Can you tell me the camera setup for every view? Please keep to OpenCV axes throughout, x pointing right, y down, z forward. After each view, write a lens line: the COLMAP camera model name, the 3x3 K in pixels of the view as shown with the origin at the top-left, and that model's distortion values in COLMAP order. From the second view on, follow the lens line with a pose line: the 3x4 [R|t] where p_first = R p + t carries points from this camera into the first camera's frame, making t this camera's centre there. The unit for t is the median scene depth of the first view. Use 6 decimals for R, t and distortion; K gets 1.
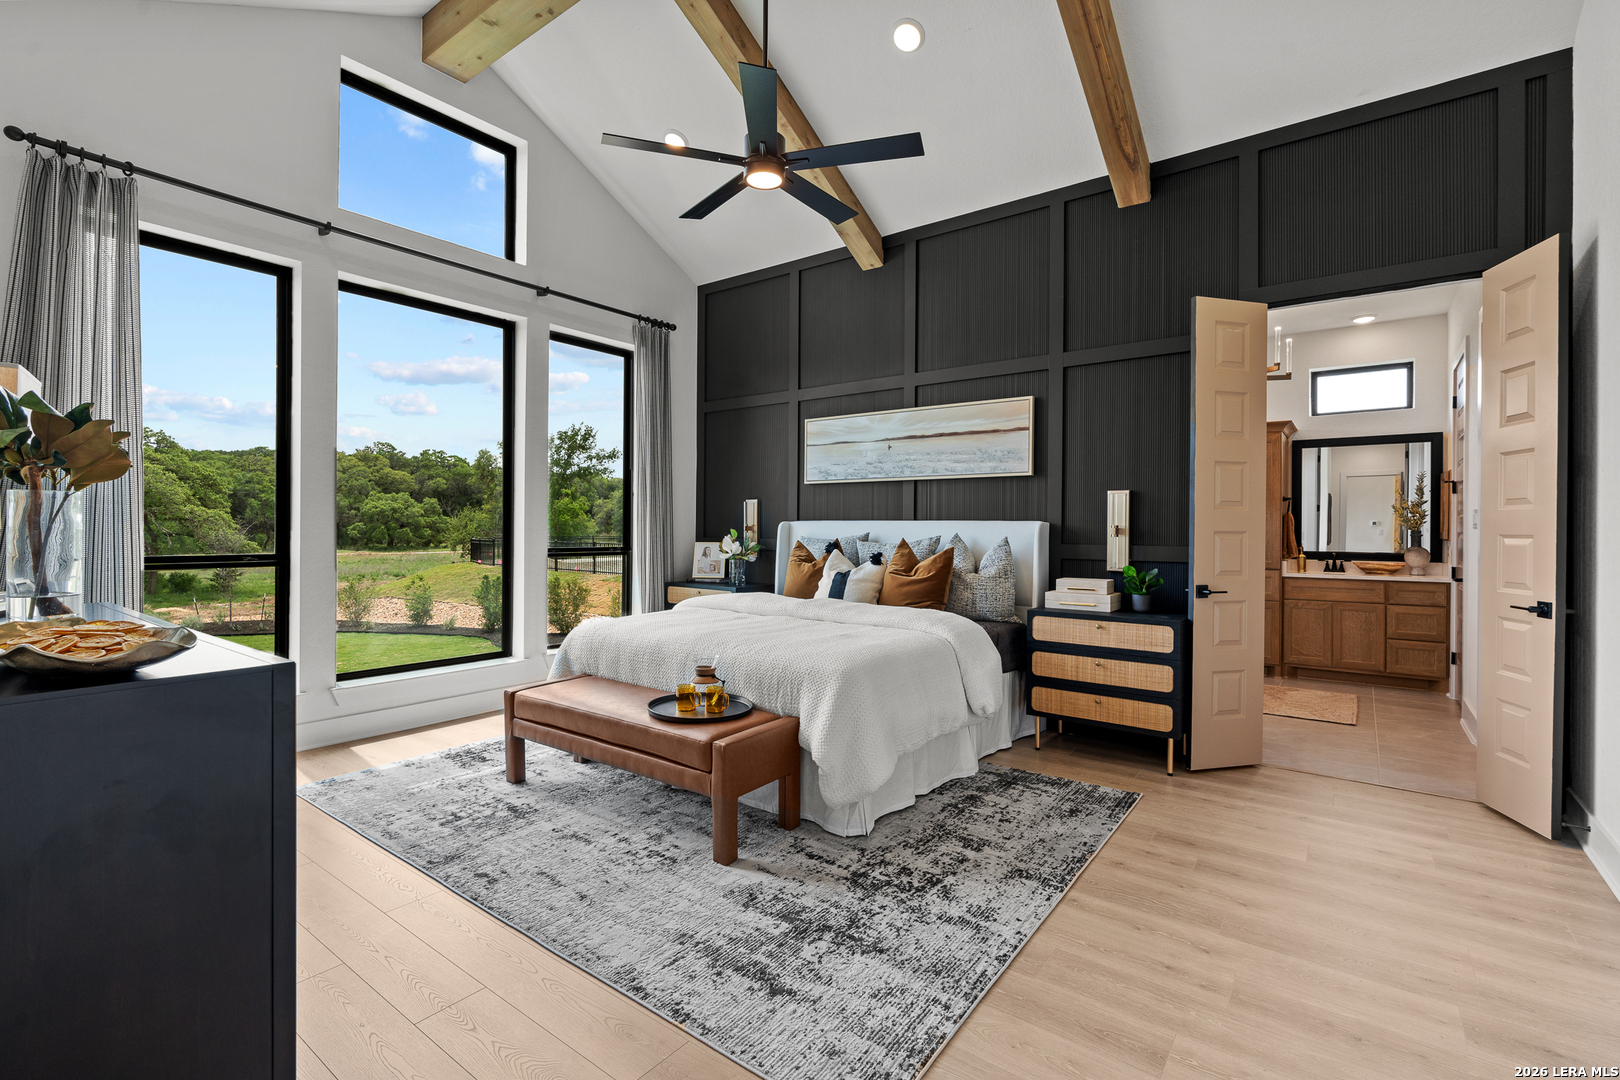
lens RADIAL K [[740.1, 0, 814.8], [0, 740.1, 529.3], [0, 0, 1]] dist [-0.013656, 0.005240]
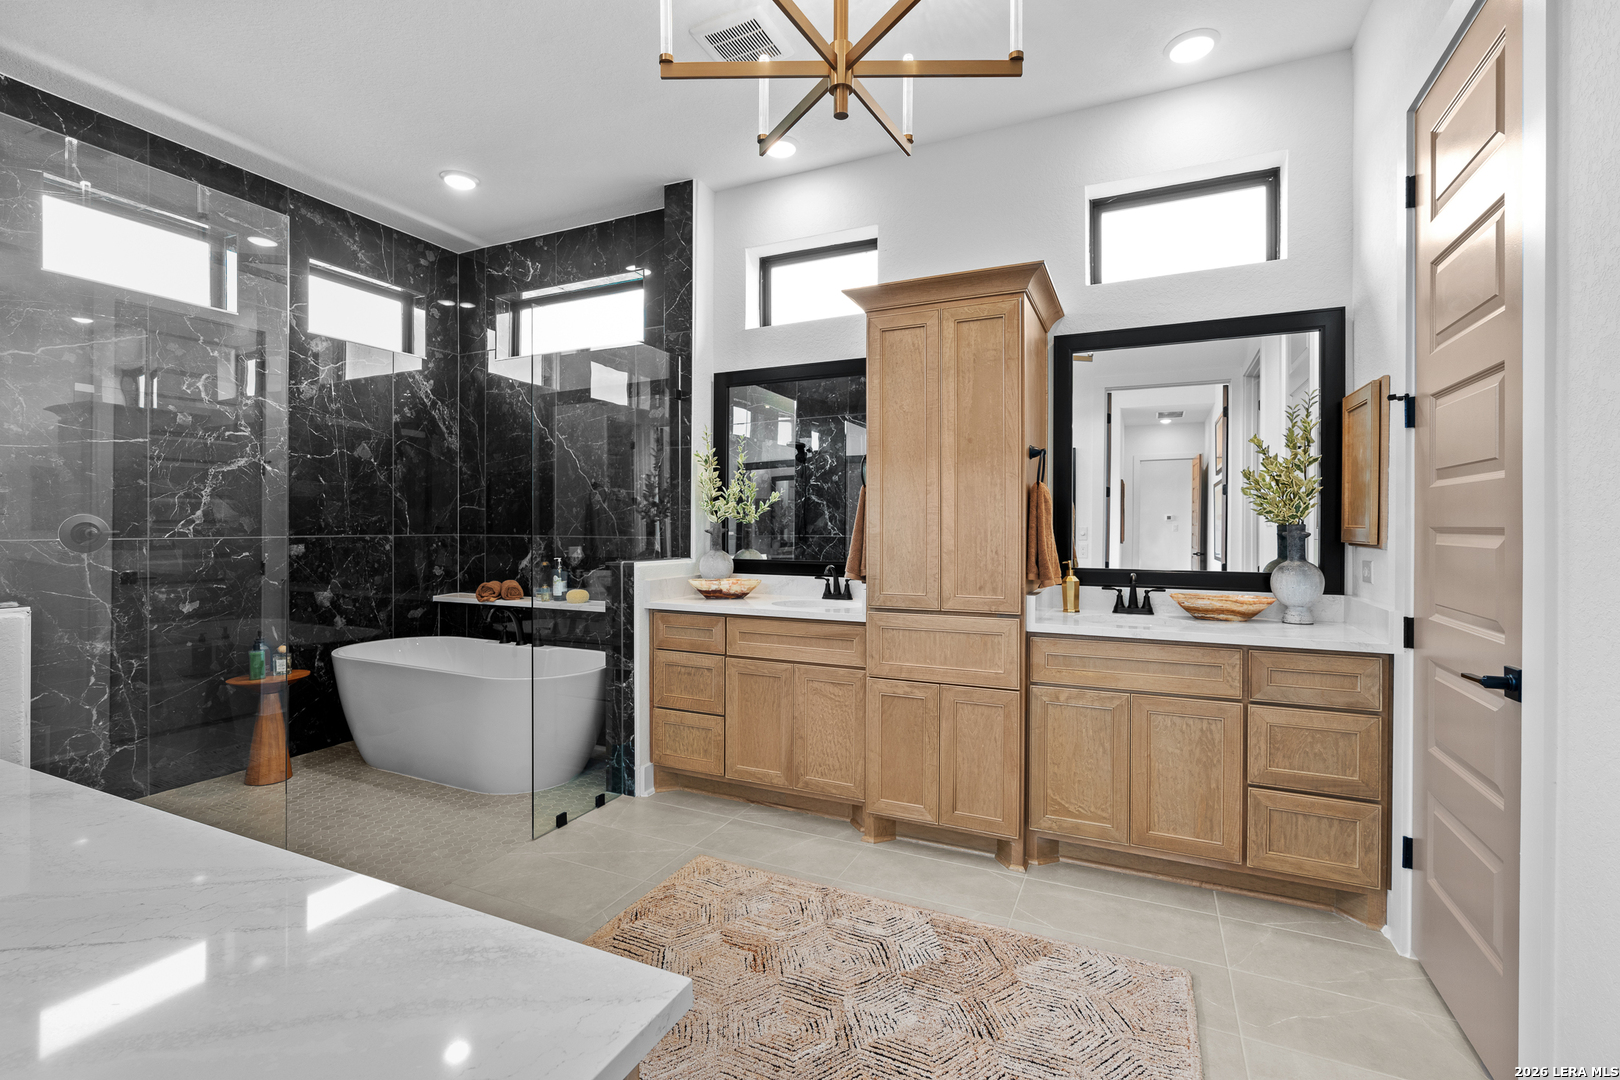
lens RADIAL K [[740.1, 0, 832.6], [0, 740.1, 532.2], [0, 0, 1]] dist [-0.013656, 0.005240]
pose [[0.972246, -0.005031, 0.233909, 0.426653], [0.003370, 0.999966, 0.007499, 0.002210], [-0.233938, -0.006502, 0.972230, 0.611624]]
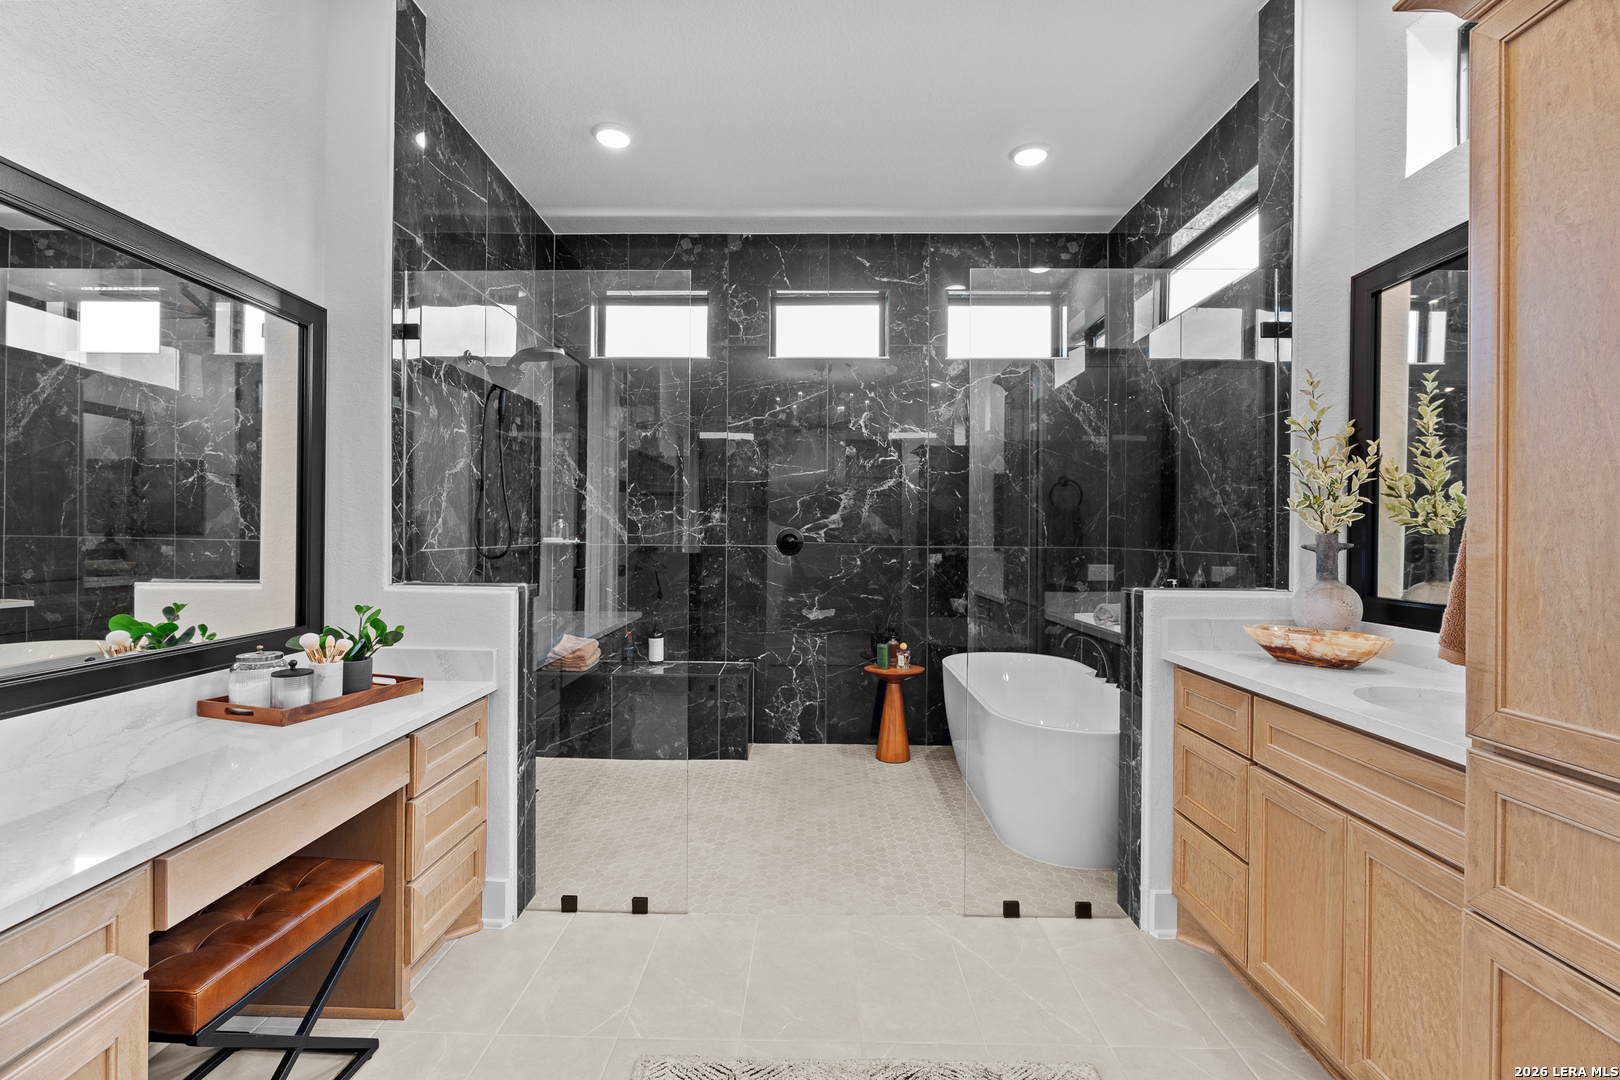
lens RADIAL K [[740.1, 0, 796.7], [0, 740.1, 539.7], [0, 0, 1]] dist [-0.013656, 0.005240]
pose [[0.576165, 0.003084, -0.817327, 0.611547], [-0.006339, 0.999980, -0.000696, 0.003760], [0.817309, 0.005582, 0.576173, 0.809310]]
